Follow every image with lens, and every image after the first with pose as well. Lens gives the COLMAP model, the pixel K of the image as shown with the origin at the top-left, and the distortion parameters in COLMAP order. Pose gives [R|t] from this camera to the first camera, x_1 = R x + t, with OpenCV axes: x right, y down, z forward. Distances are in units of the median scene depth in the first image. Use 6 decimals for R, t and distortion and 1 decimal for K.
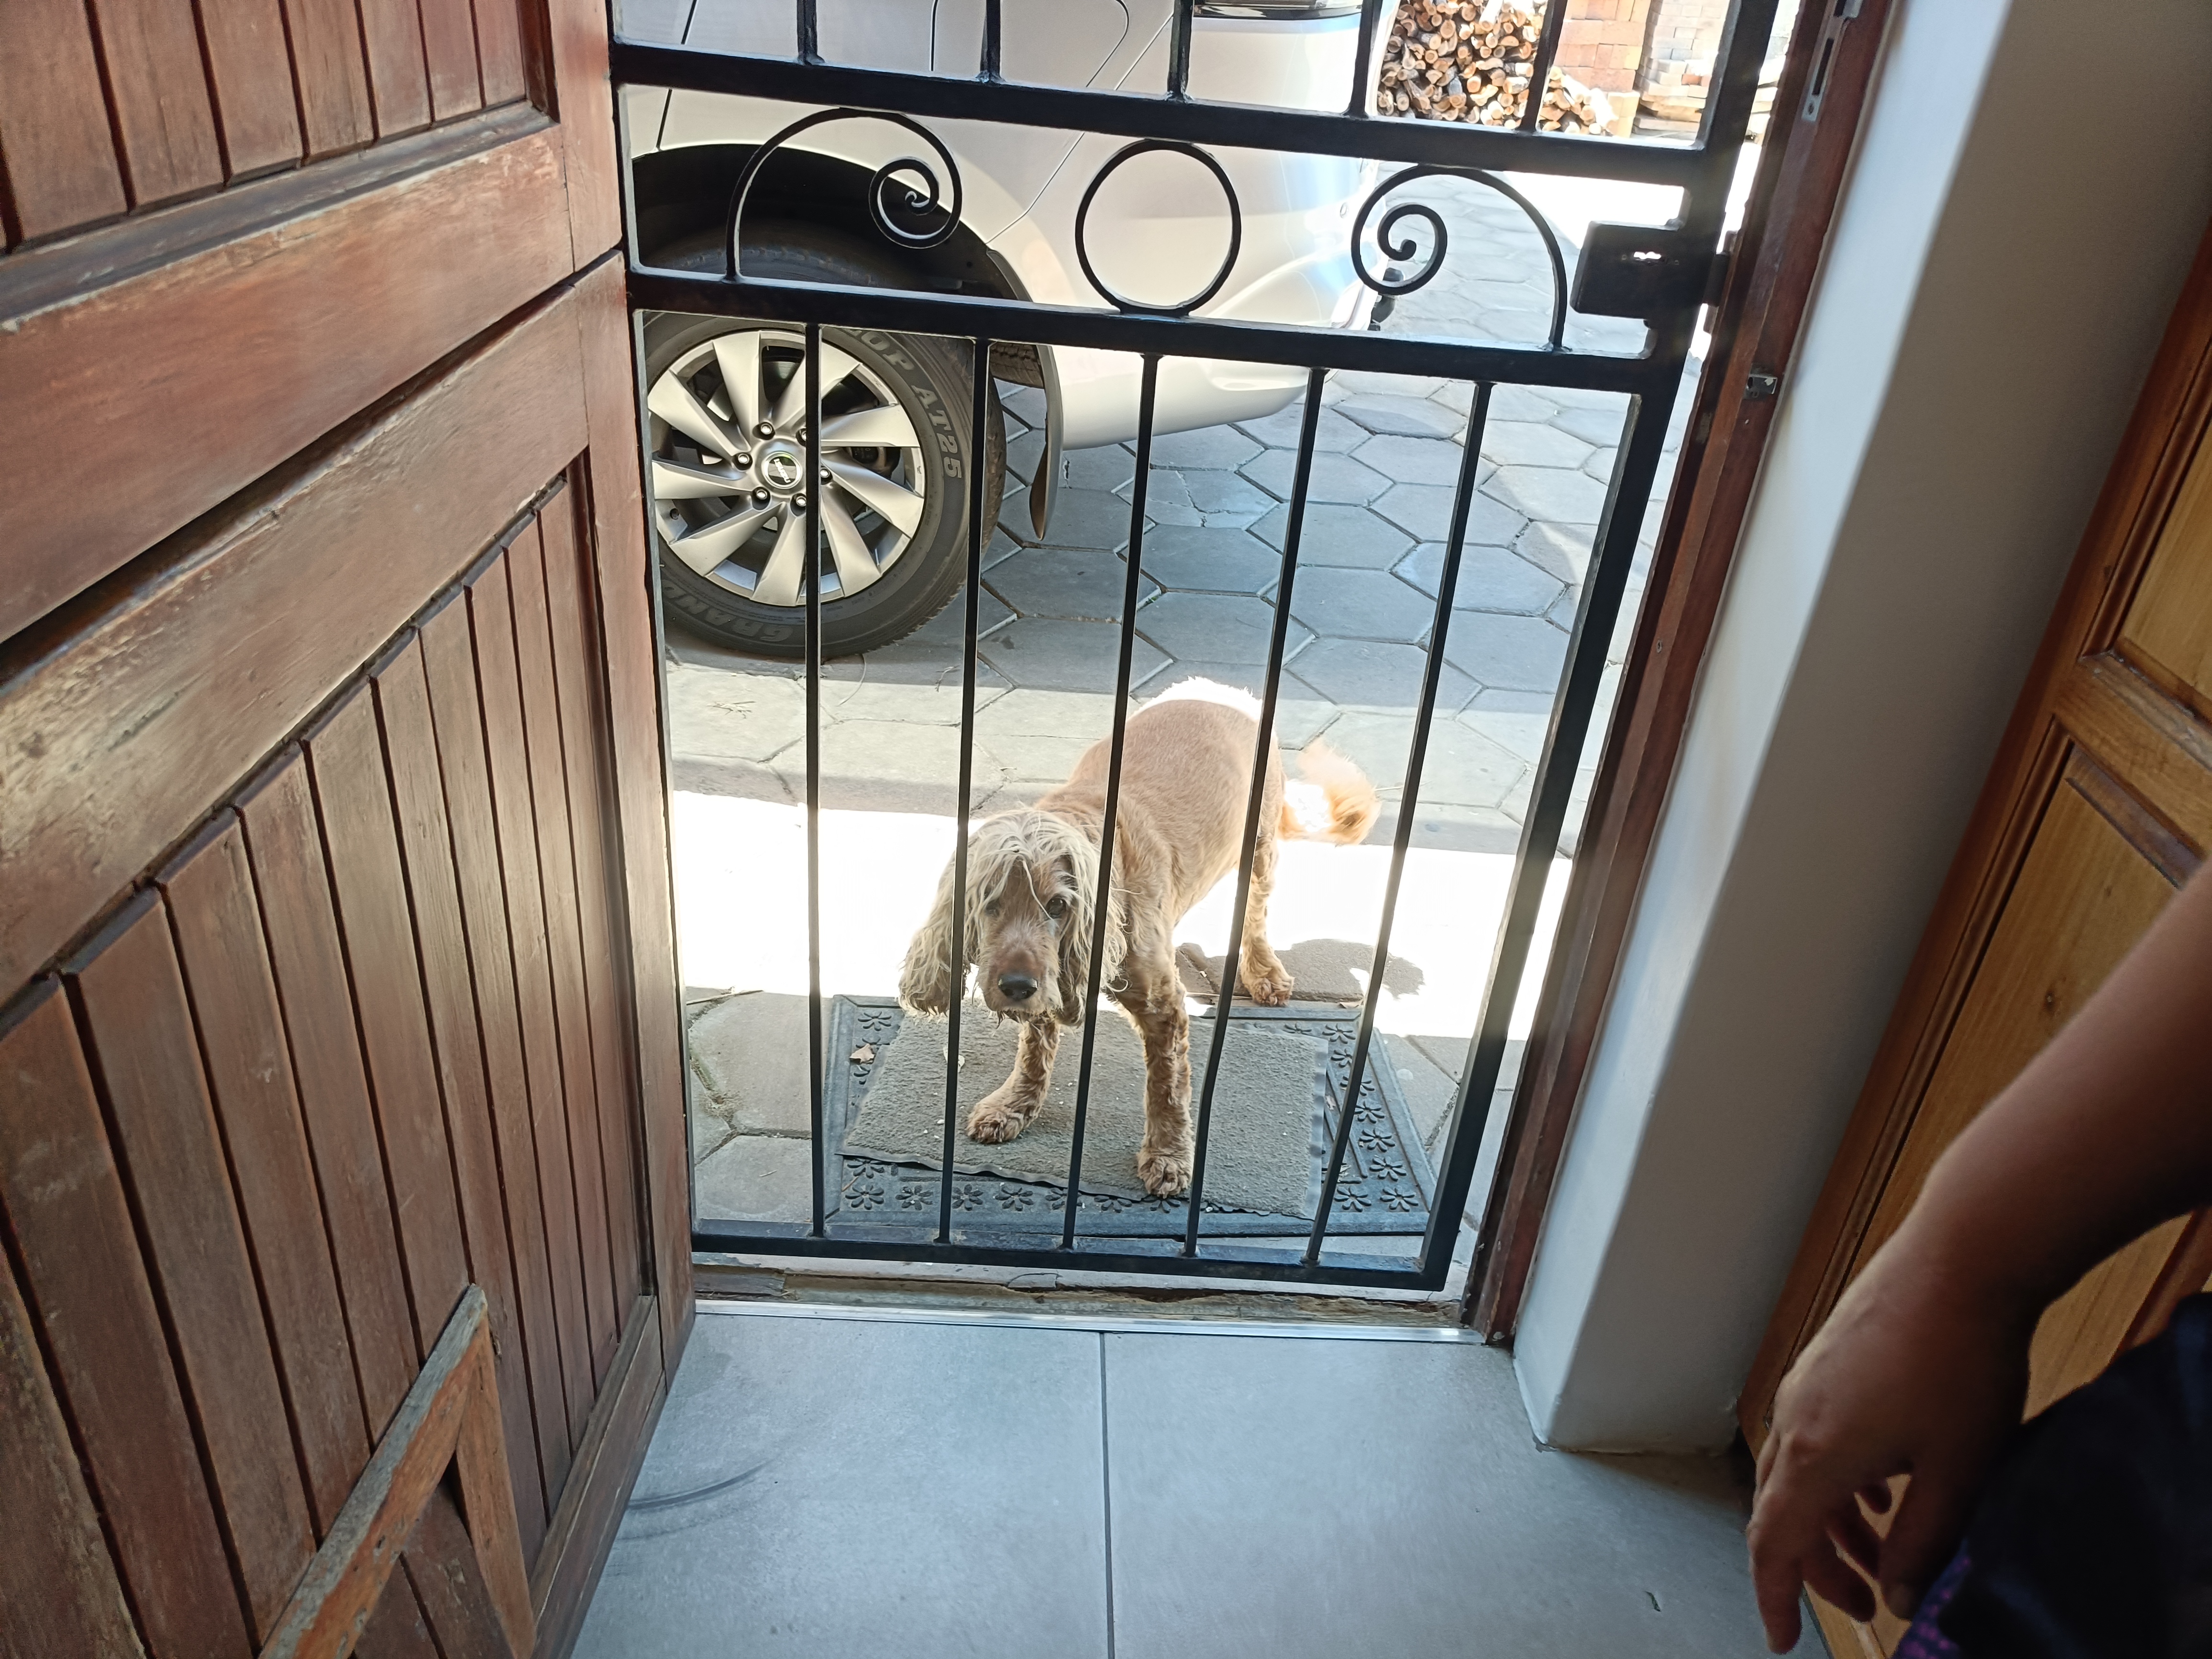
lens RADIAL K [[1691.6, 0, 1106.0], [0, 1691.6, 829.5], [0, 0, 1]] dist [0.006764, 0.002029]
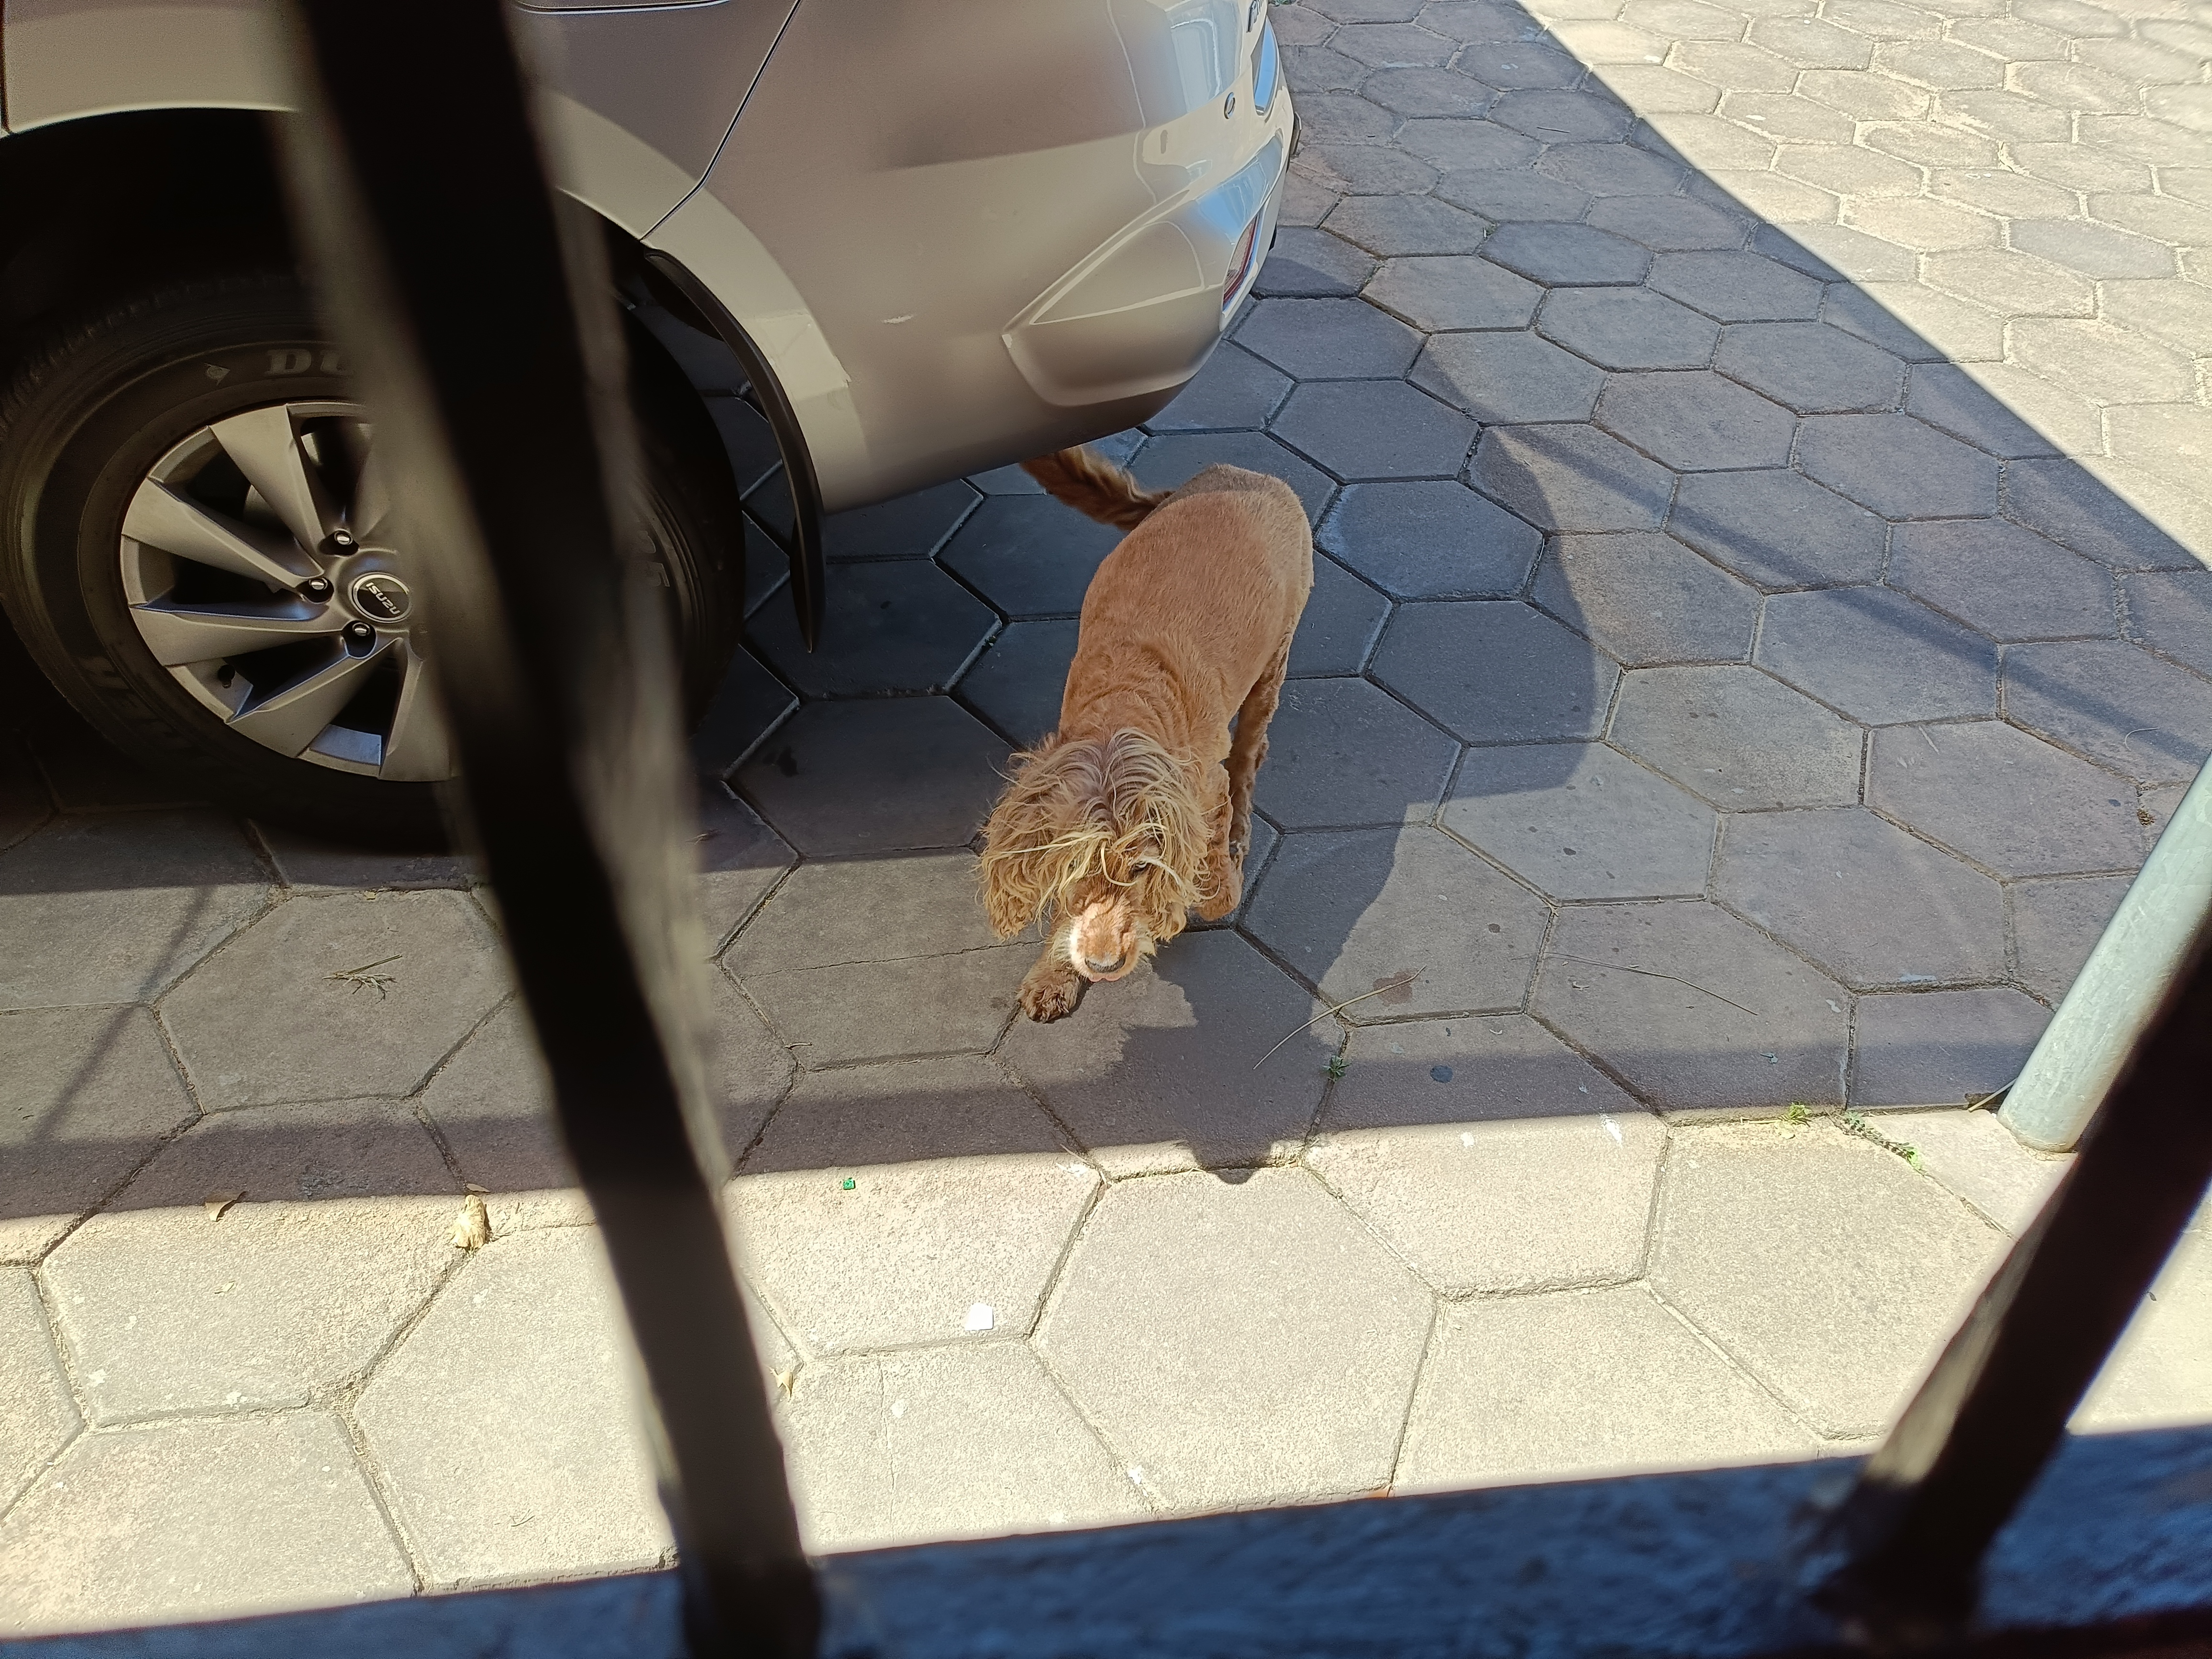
lens RADIAL K [[1691.6, 0, 1106.0], [0, 1691.6, 829.5], [0, 0, 1]] dist [0.006764, 0.002029]
pose [[0.992226, -0.107594, 0.062536, 0.026552], [0.095585, 0.980679, 0.170679, -0.203445], [-0.079691, -0.163375, 0.983340, 0.333440]]
